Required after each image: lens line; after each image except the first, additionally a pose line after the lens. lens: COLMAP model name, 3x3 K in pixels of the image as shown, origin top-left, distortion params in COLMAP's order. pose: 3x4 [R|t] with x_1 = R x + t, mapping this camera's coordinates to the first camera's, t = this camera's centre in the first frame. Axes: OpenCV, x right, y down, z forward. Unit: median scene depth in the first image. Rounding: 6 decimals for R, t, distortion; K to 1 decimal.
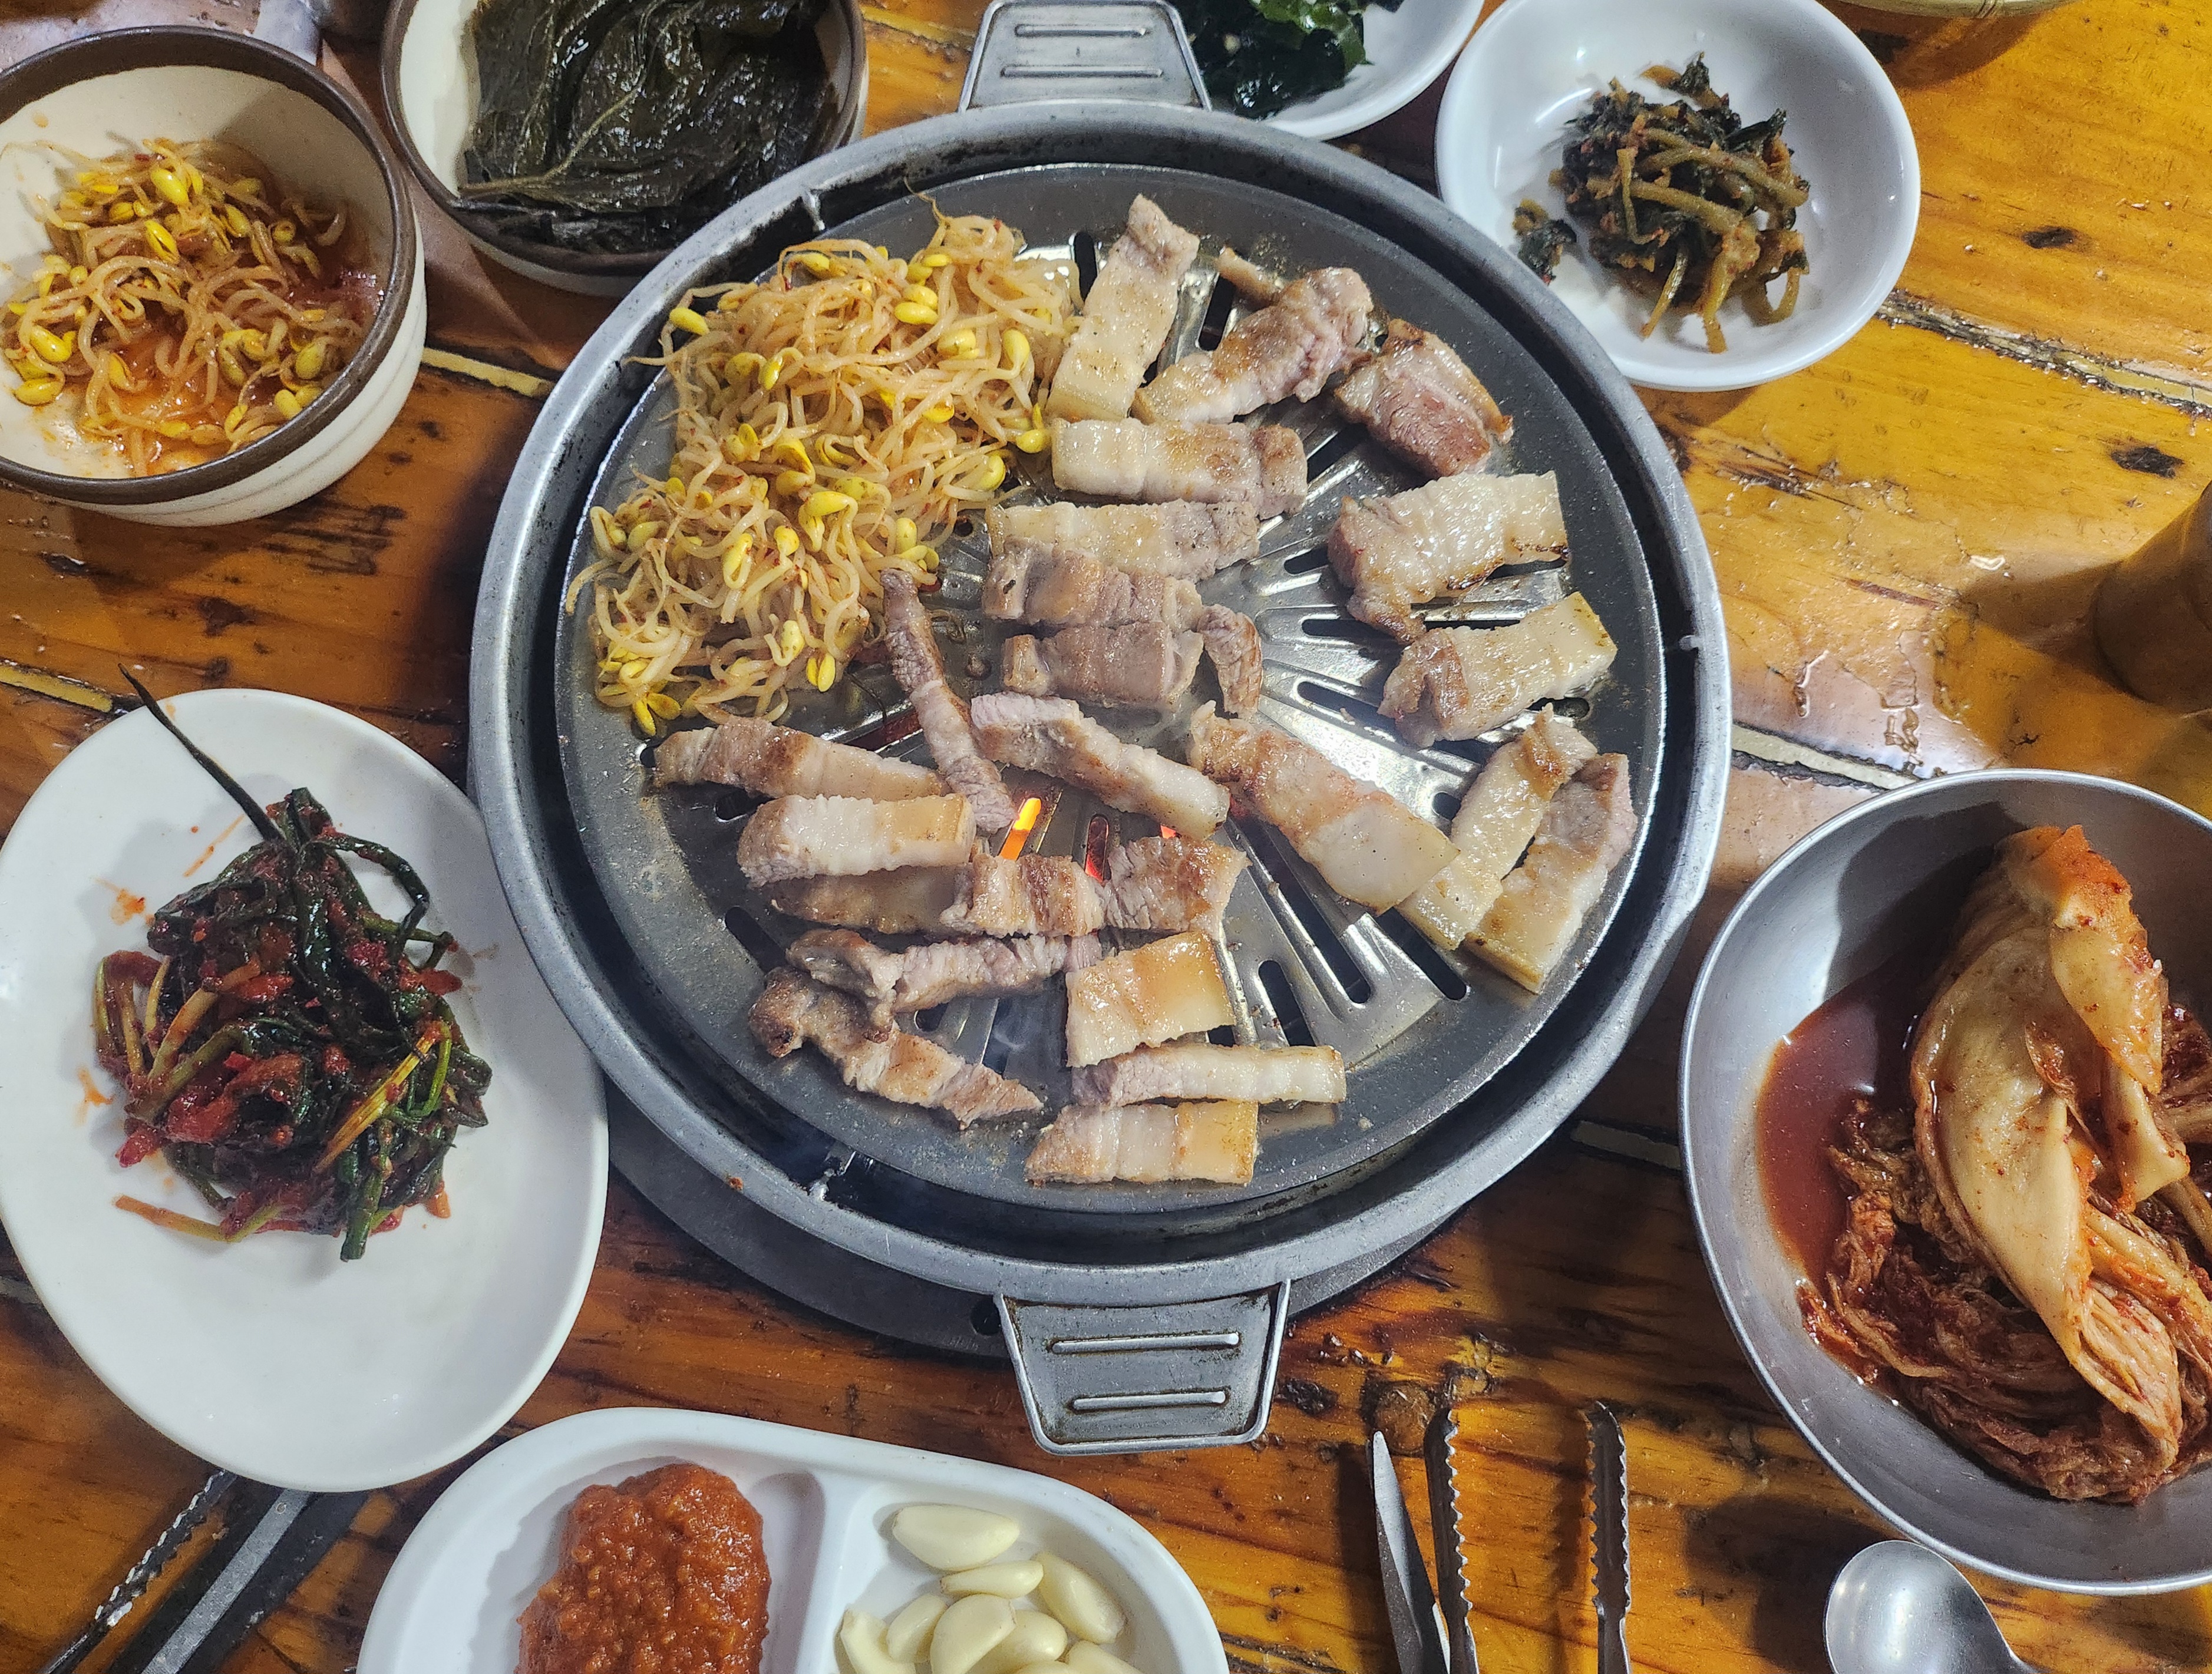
lens RADIAL K [[1560.6, 0, 1116.1], [0, 1560.6, 837.6], [0, 0, 1]] dist [0.001083, -0.000115]
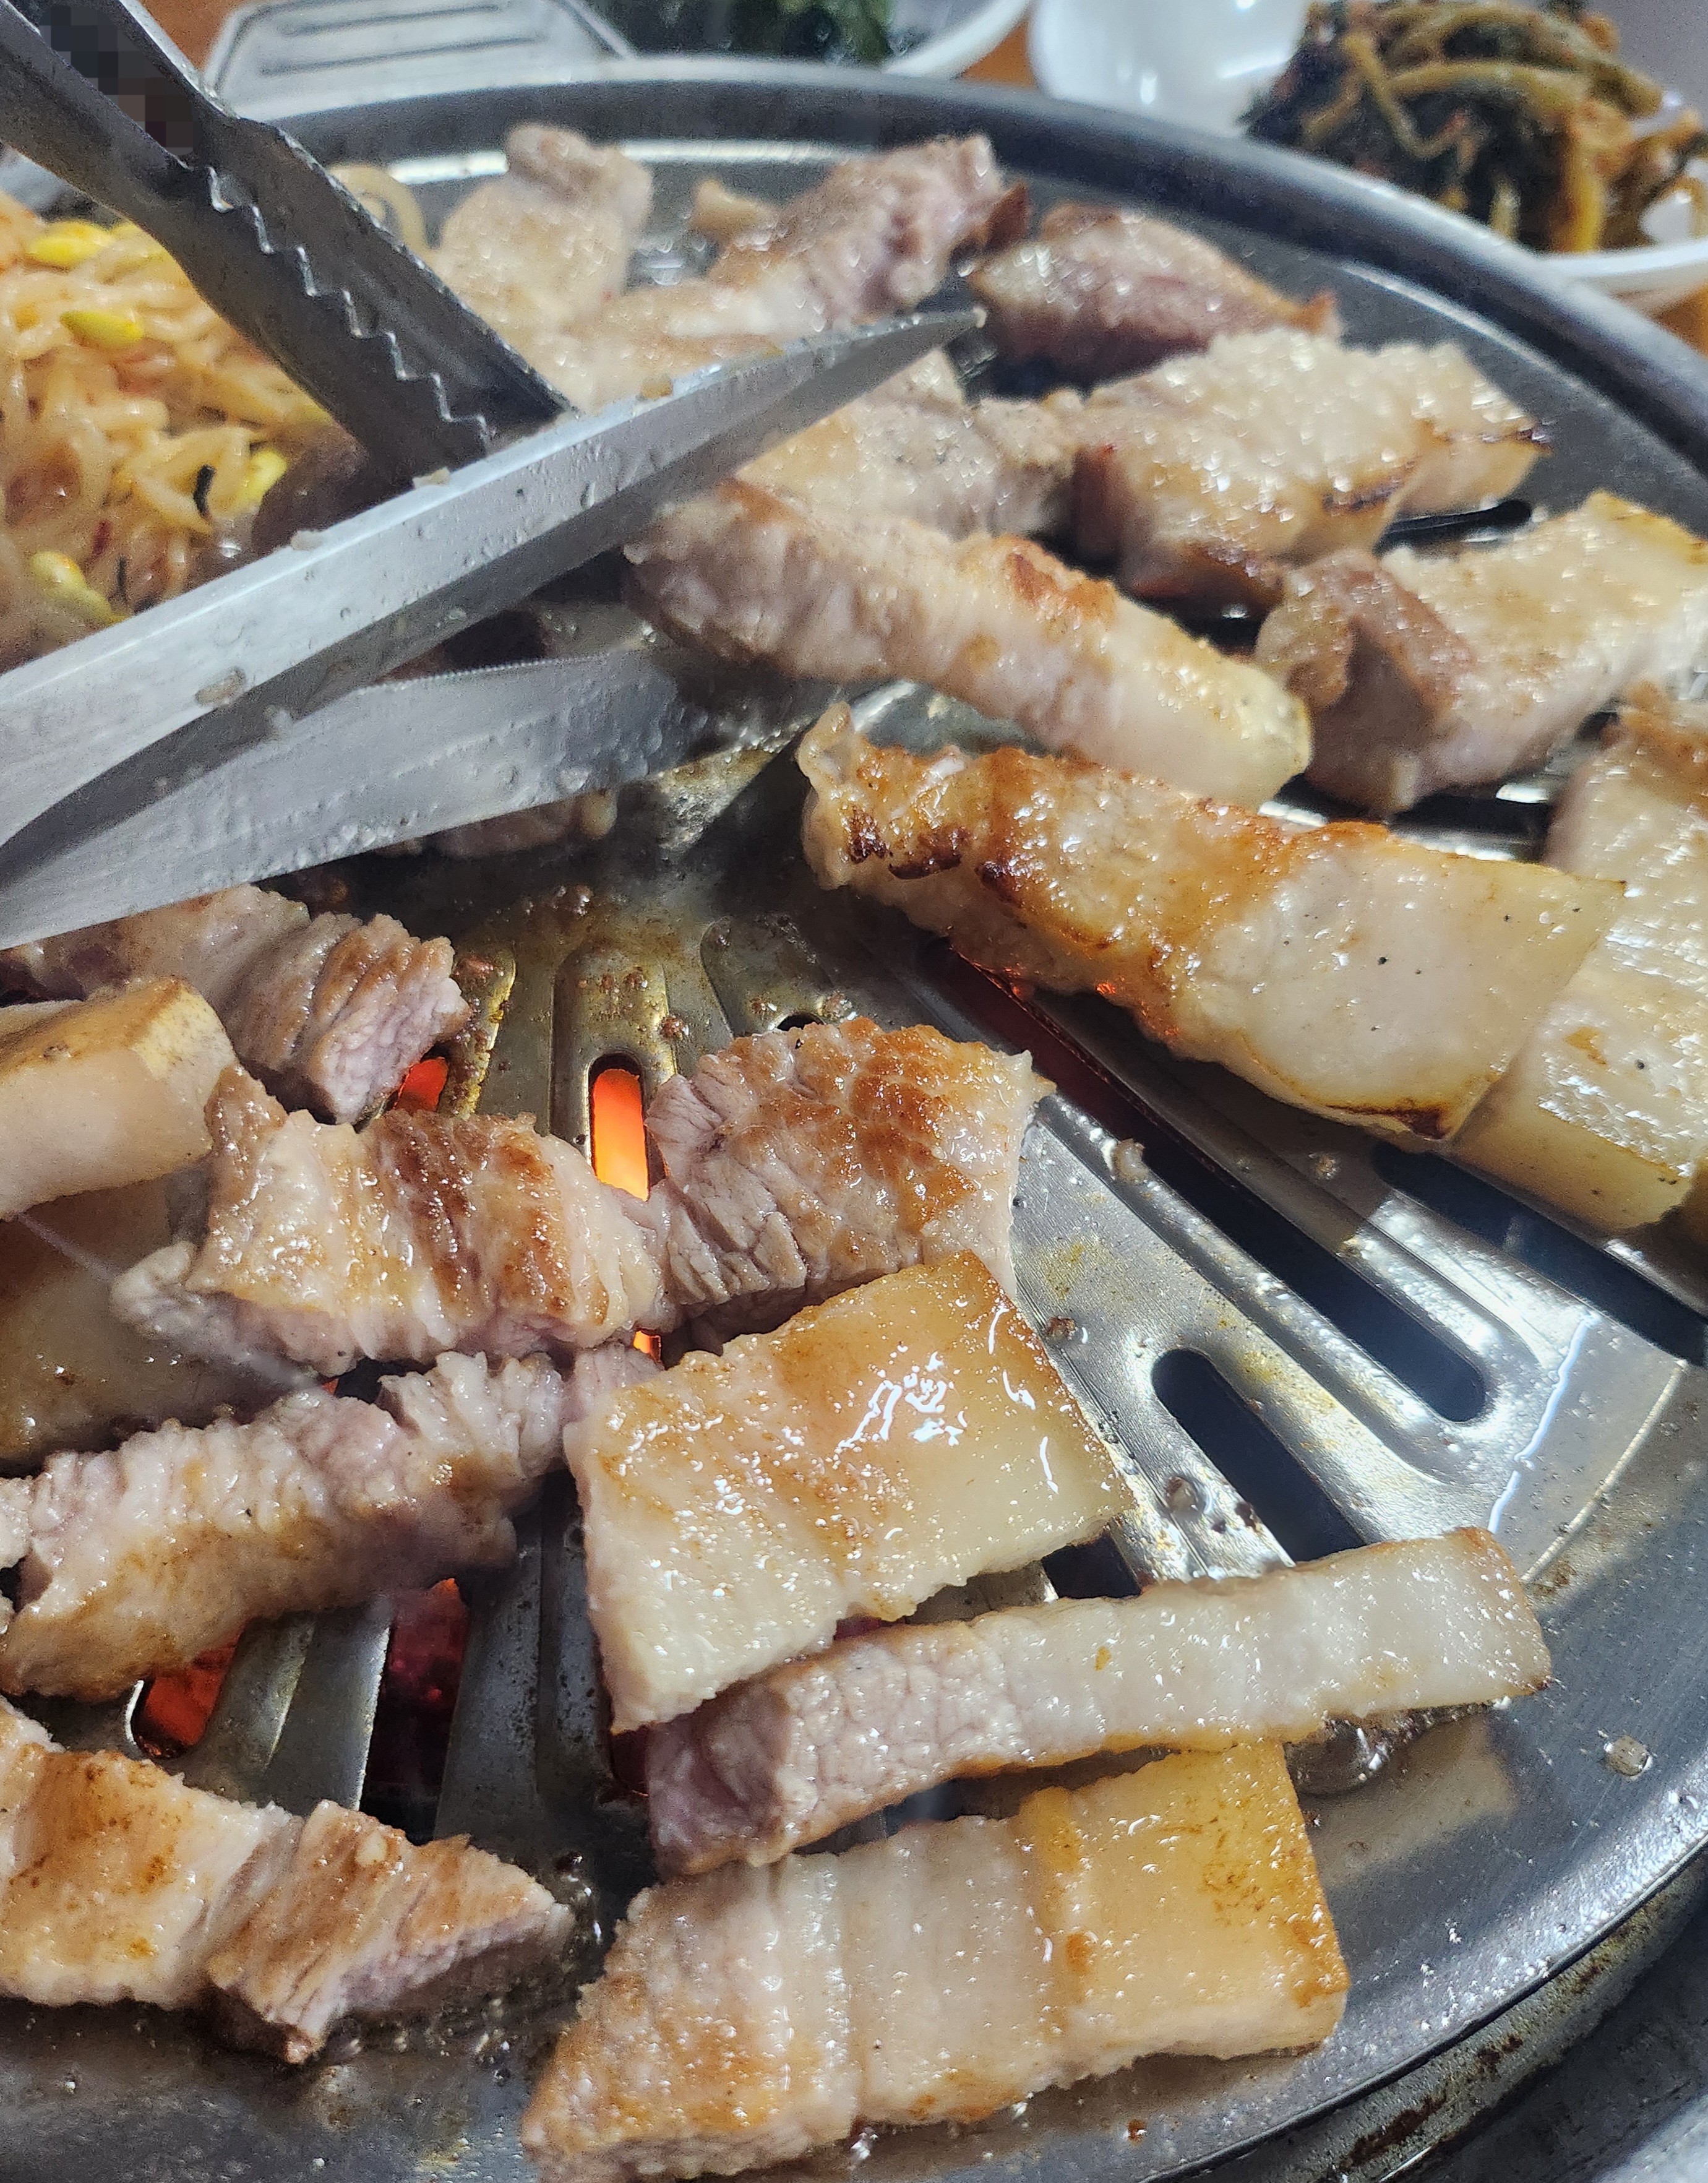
lens RADIAL K [[1935.2, 0, 830.2], [0, 1935.2, 1094.2], [0, 0, 1]] dist [-0.059866, 0.018562]
pose [[0.977915, -0.194964, 0.075306, 0.003916], [0.208925, 0.902101, -0.377578, 0.179576], [0.005681, 0.384972, 0.922911, 0.619165]]
